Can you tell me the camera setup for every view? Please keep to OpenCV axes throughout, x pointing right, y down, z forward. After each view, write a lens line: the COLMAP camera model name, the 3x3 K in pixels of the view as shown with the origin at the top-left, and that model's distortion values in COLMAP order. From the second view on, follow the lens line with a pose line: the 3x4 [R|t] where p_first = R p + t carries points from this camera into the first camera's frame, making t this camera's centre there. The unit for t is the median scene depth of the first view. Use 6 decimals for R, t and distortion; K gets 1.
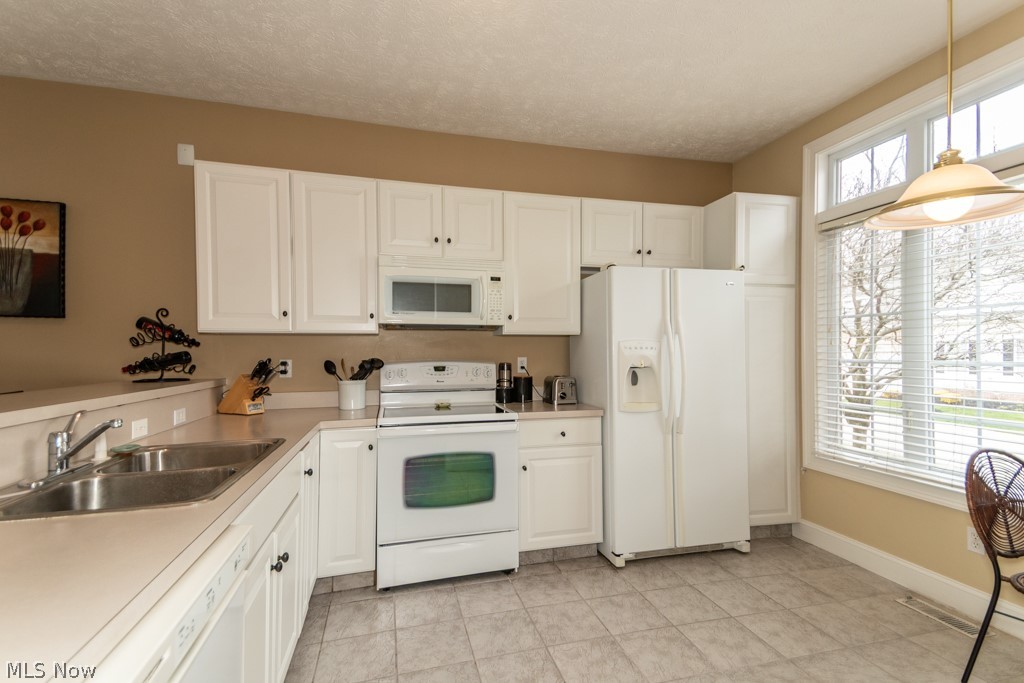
lens RADIAL K [[473.7, 0, 507.1], [0, 473.7, 355.8], [0, 0, 1]] dist [0.084034, -0.031579]
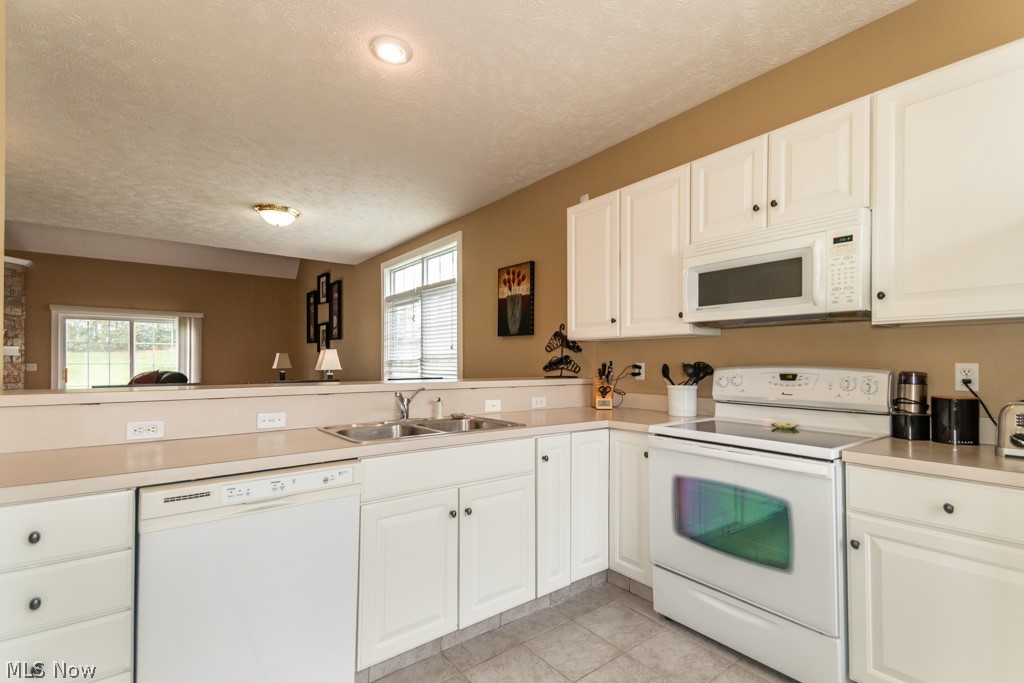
lens RADIAL K [[473.7, 0, 507.1], [0, 473.7, 355.8], [0, 0, 1]] dist [0.084034, -0.031579]
pose [[0.385573, -0.007123, -0.922650, 0.410305], [-0.012249, 0.999843, -0.012838, 0.009725], [0.922596, 0.016252, 0.385425, 0.322392]]
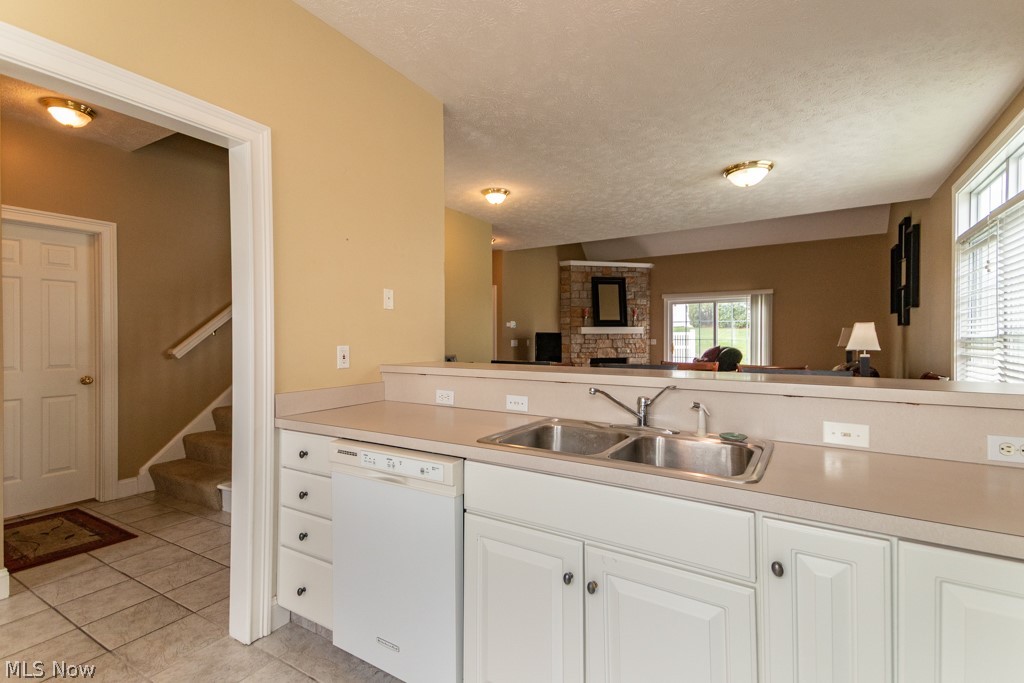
lens RADIAL K [[475.3, 0, 509.7], [0, 475.3, 332.9], [0, 0, 1]] dist [0.066461, -0.031016]
pose [[-0.736031, 0.002217, -0.676944, 0.086669], [-0.000285, 0.999994, 0.003584, -0.009509], [0.676947, 0.002831, -0.736026, 0.840465]]
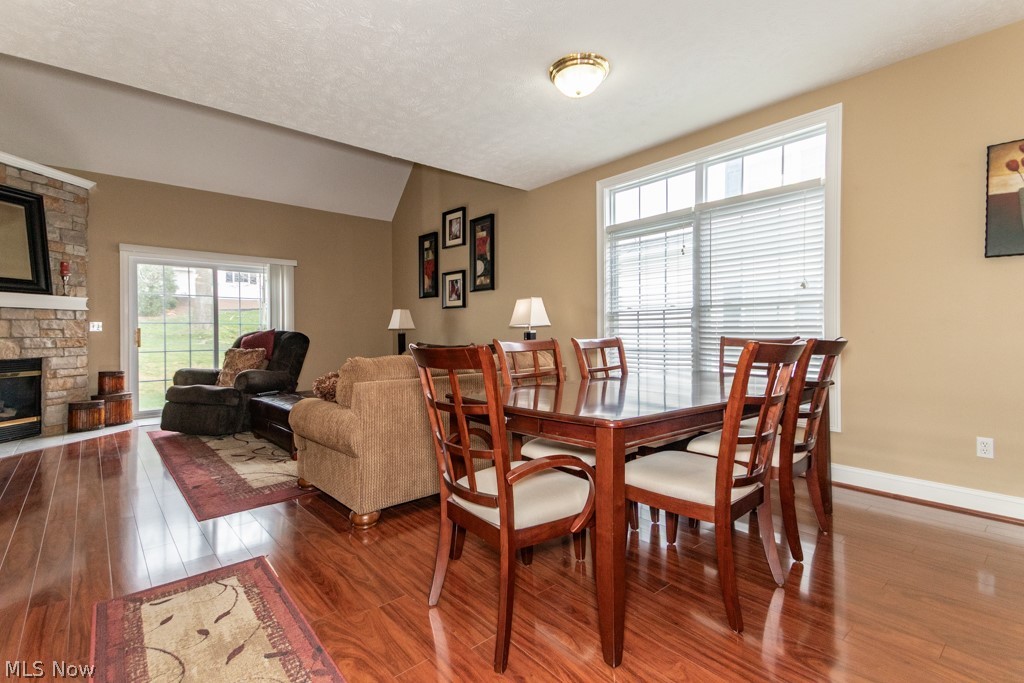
lens RADIAL K [[475.3, 0, 509.7], [0, 475.3, 332.9], [0, 0, 1]] dist [0.066461, -0.031016]
pose [[0.433168, 0.007077, -0.901285, -0.524841], [-0.006392, 0.999968, 0.004780, 0.072743], [0.901290, 0.003691, 0.433200, -0.351874]]
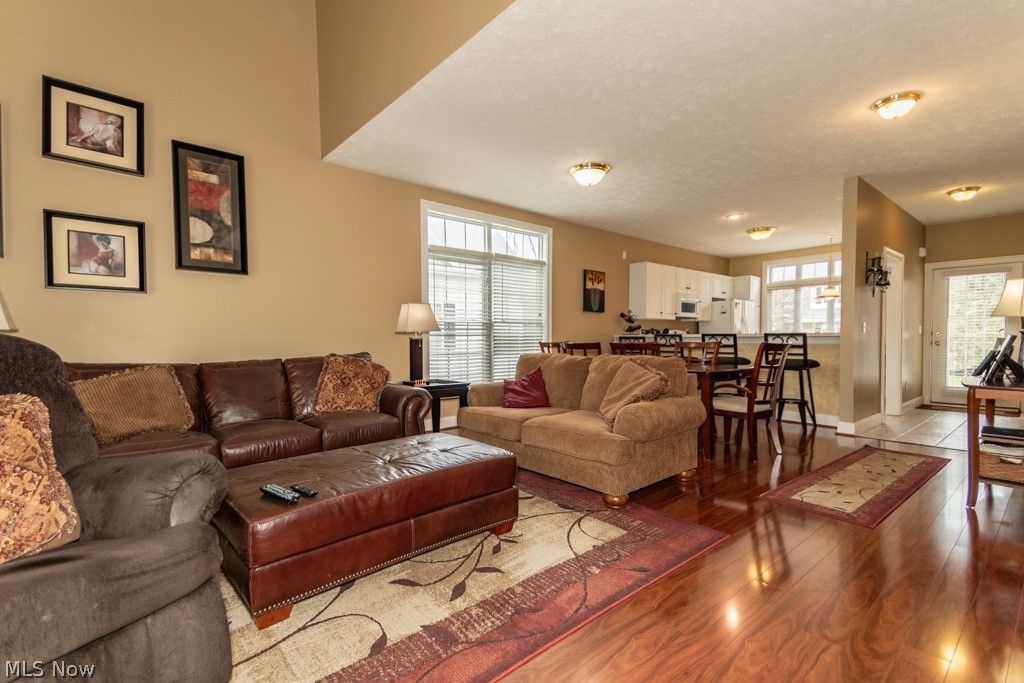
lens RADIAL K [[458.1, 0, 509.7], [0, 458.1, 350.7], [0, 0, 1]] dist [0.074079, -0.033390]
pose [[0.900022, -0.007198, 0.435785, -2.306721], [0.000967, 0.999894, 0.014517, 0.094351], [-0.435843, -0.012645, 0.899934, -1.047495]]
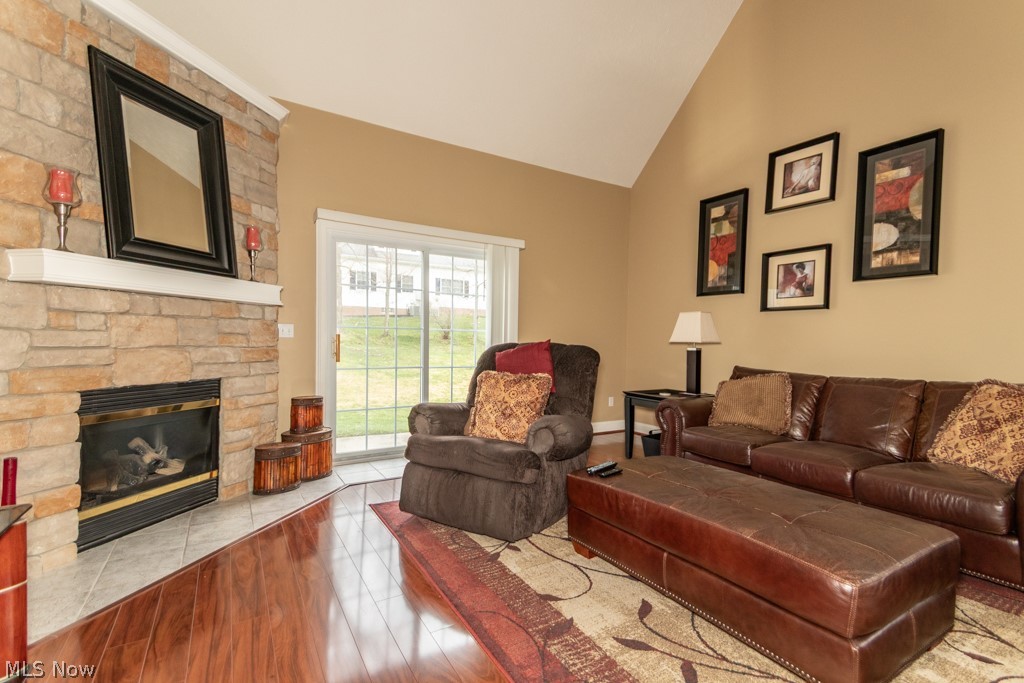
lens RADIAL K [[458.1, 0, 509.7], [0, 458.1, 350.7], [0, 0, 1]] dist [0.074079, -0.033390]
pose [[0.276002, 0.034336, -0.960544, -1.620415], [-0.028545, 0.999214, 0.027517, 0.069810], [0.960733, 0.019824, 0.276765, -0.758619]]
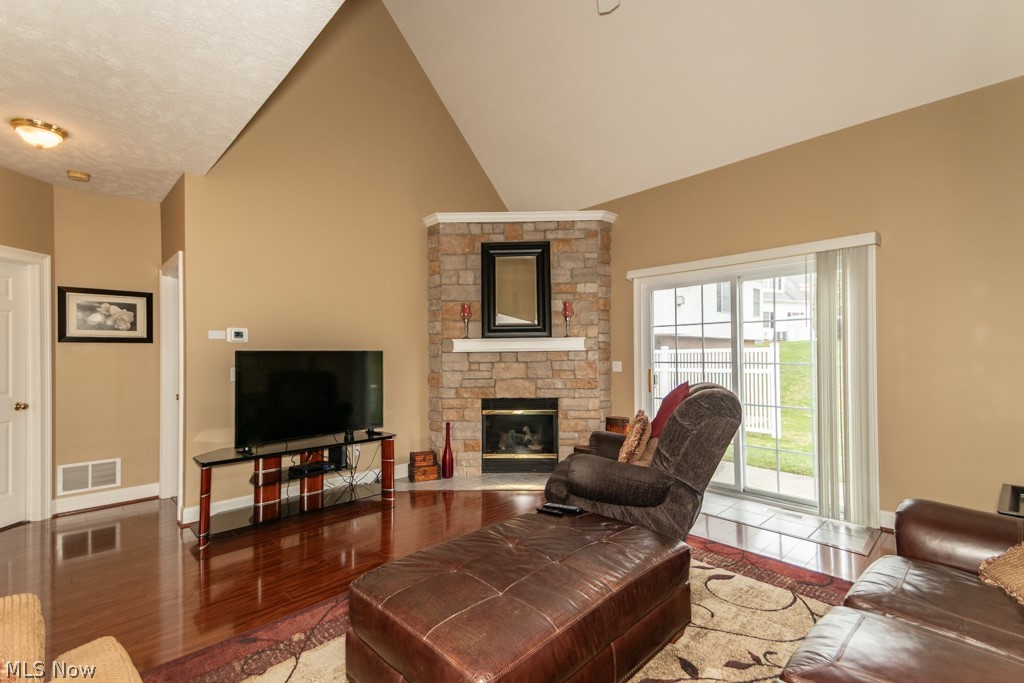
lens RADIAL K [[458.1, 0, 509.7], [0, 458.1, 350.7], [0, 0, 1]] dist [0.074079, -0.033390]
pose [[-0.872096, 0.012719, -0.489169, -1.842332], [0.011237, 0.999919, 0.005964, -0.004915], [0.489206, -0.000295, -0.872168, 0.292038]]
